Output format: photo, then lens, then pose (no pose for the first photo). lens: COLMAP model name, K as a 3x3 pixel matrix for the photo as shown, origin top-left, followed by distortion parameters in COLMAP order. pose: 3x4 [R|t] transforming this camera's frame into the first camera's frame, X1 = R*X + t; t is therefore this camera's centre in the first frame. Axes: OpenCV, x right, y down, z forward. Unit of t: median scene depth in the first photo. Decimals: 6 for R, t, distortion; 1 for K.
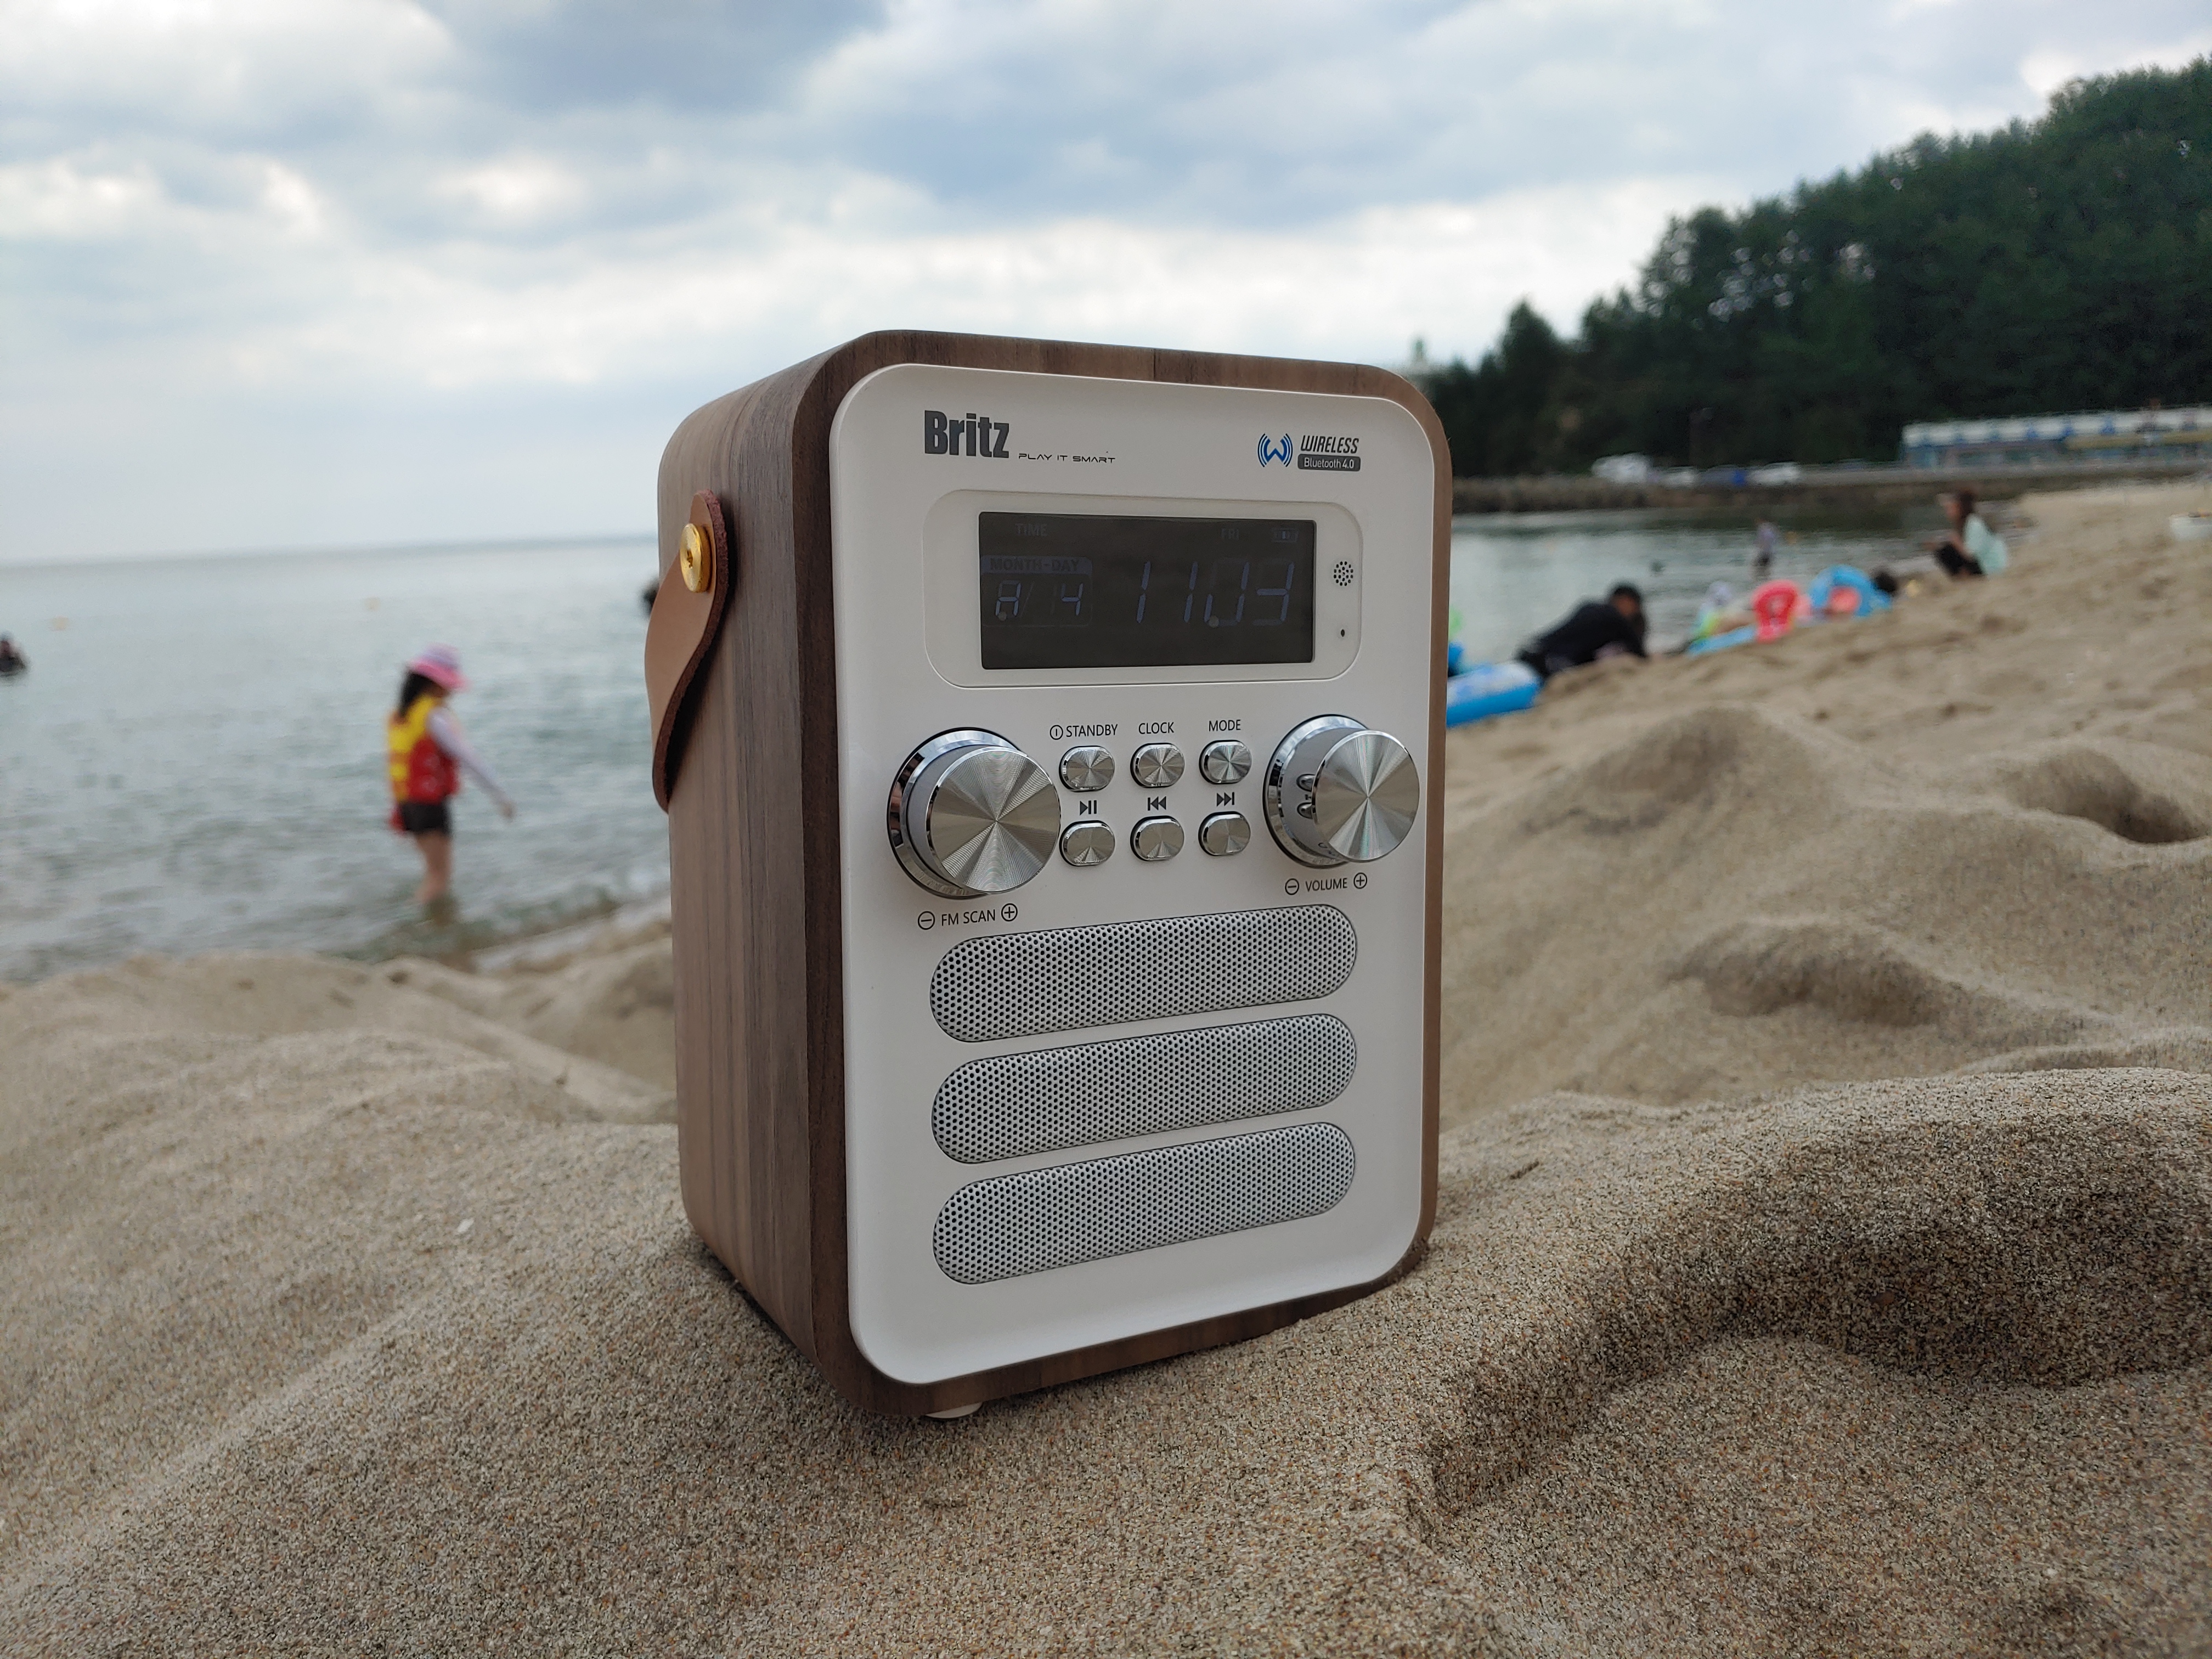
lens RADIAL K [[1643.6, 0, 1090.6], [0, 1643.6, 824.4], [0, 0, 1]] dist [-0.041164, 0.024752]
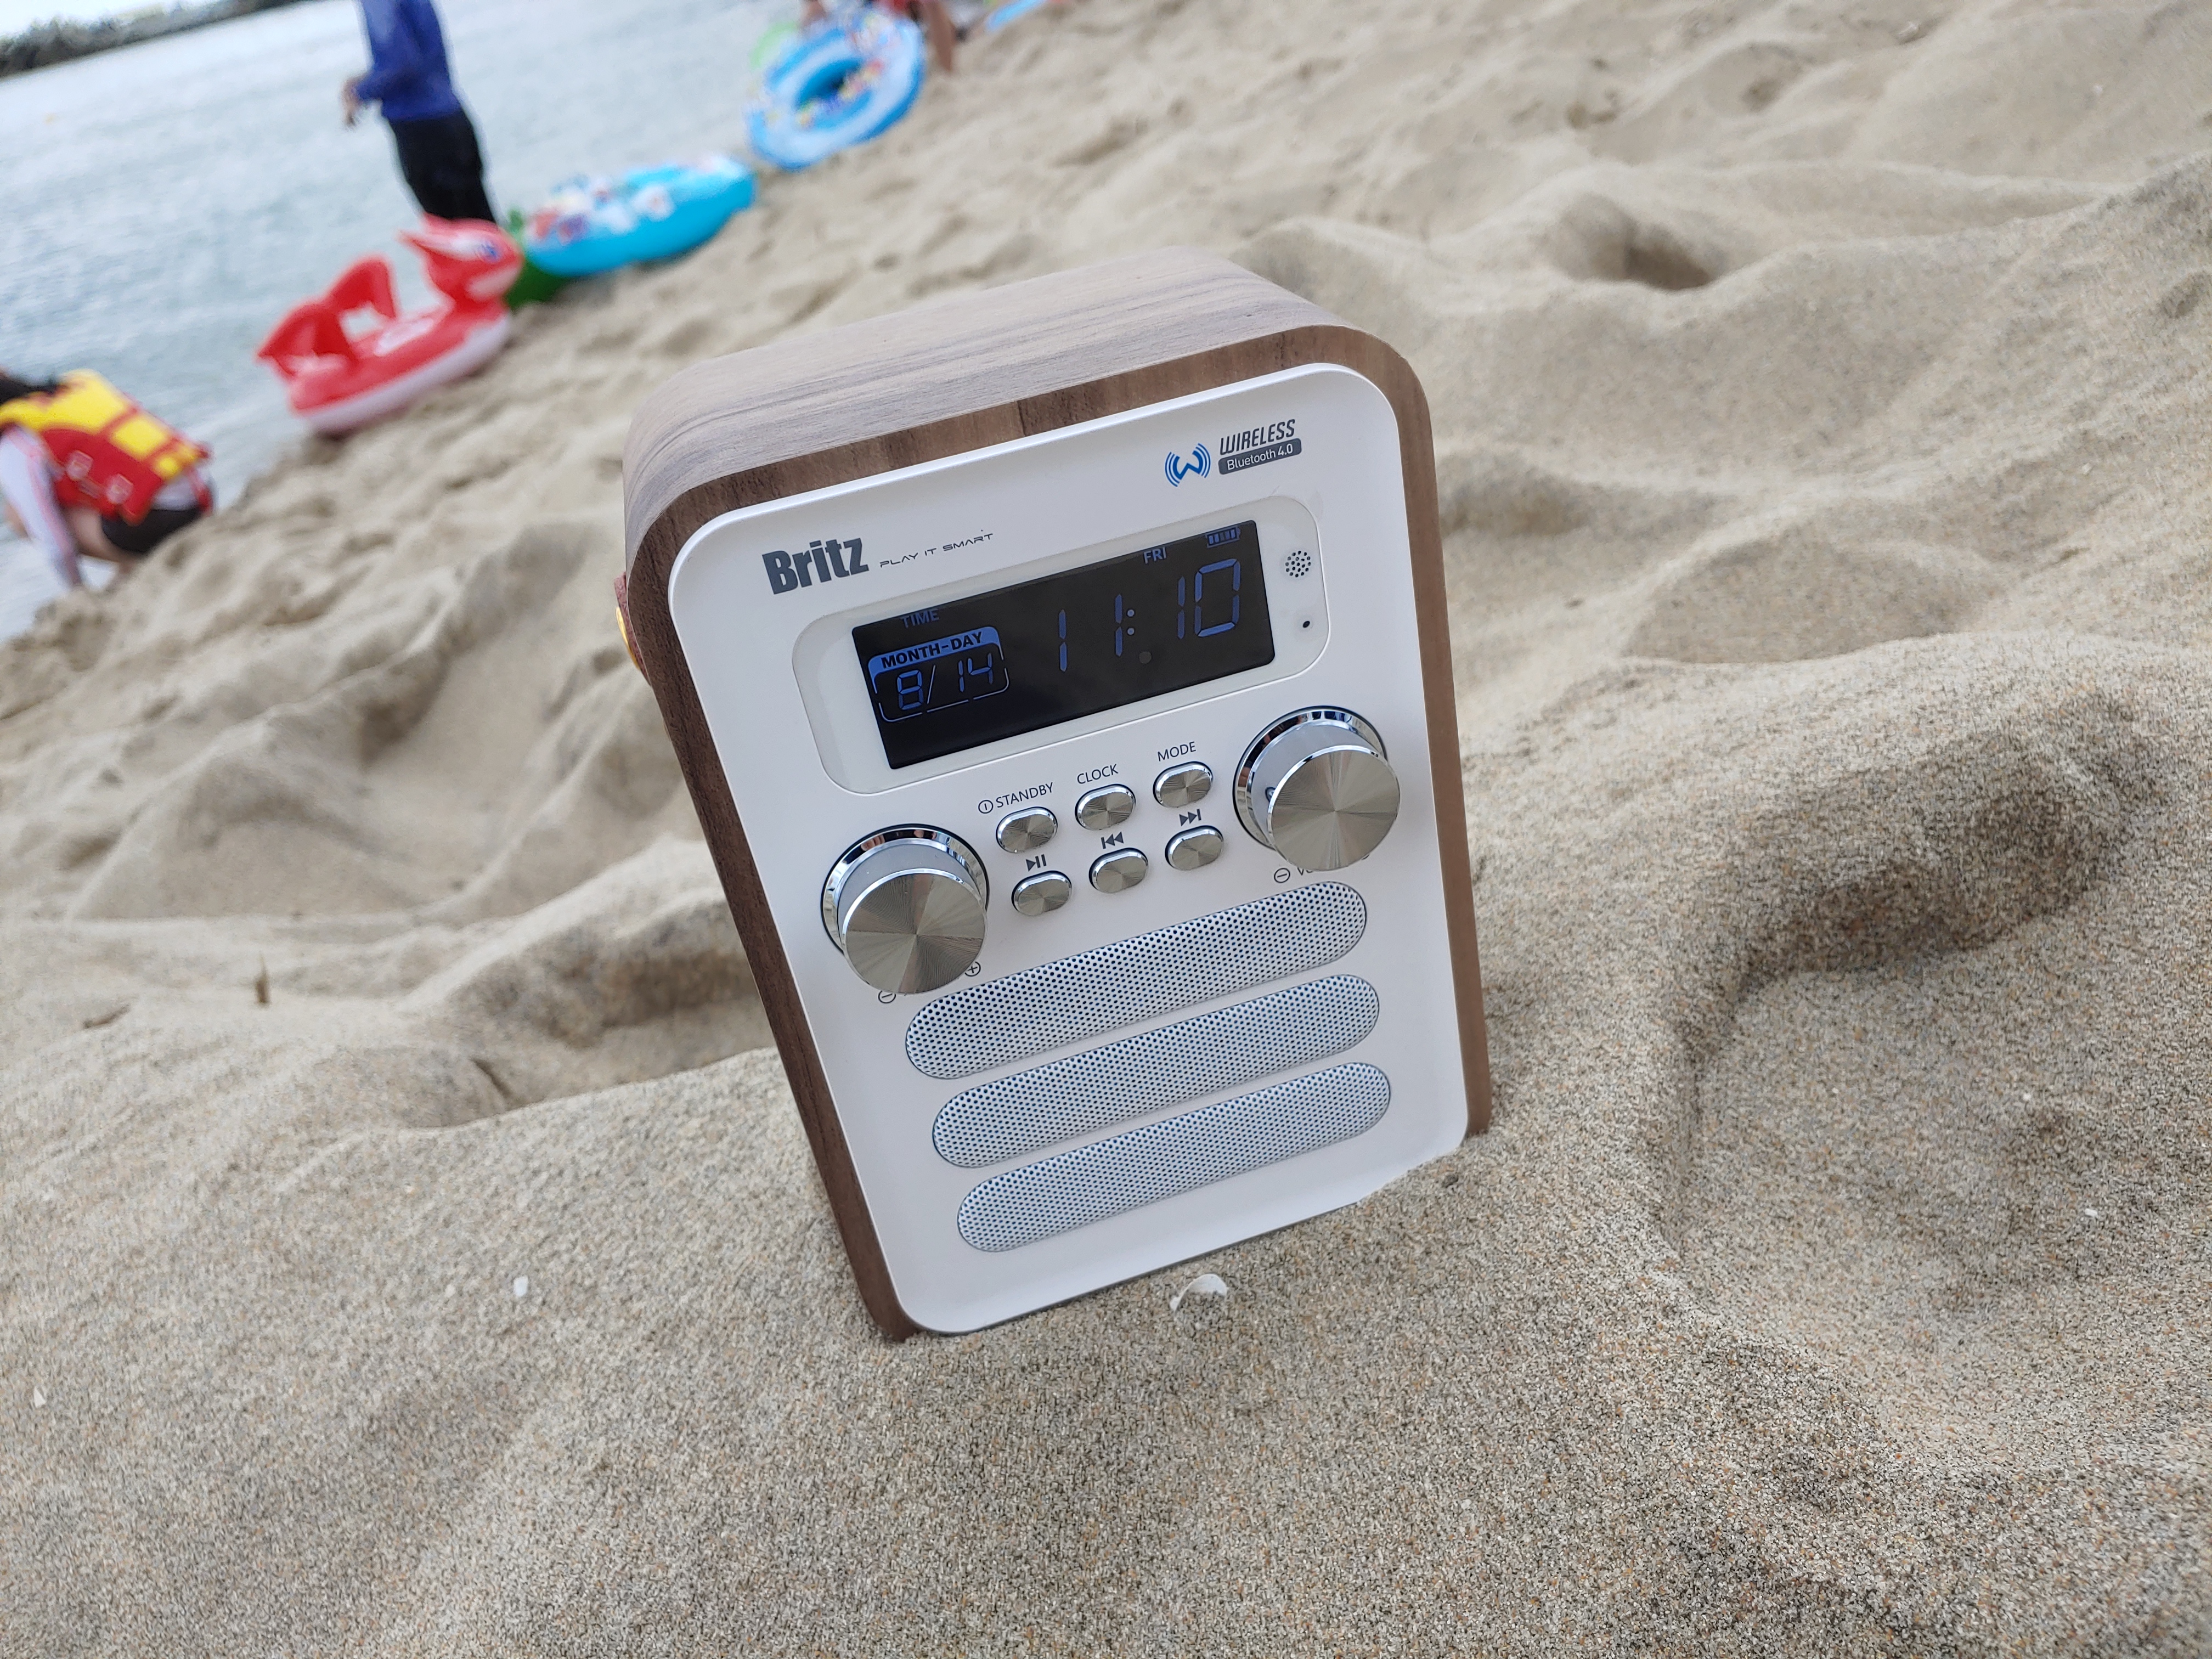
lens RADIAL K [[1656.8, 0, 1107.1], [0, 1656.8, 787.8], [0, 0, 1]] dist [-0.038835, 0.009263]
pose [[0.903287, -0.332478, 0.271165, -0.319634], [0.242053, 0.916761, 0.317740, -0.330045], [-0.354236, -0.221374, 0.908576, 0.092081]]
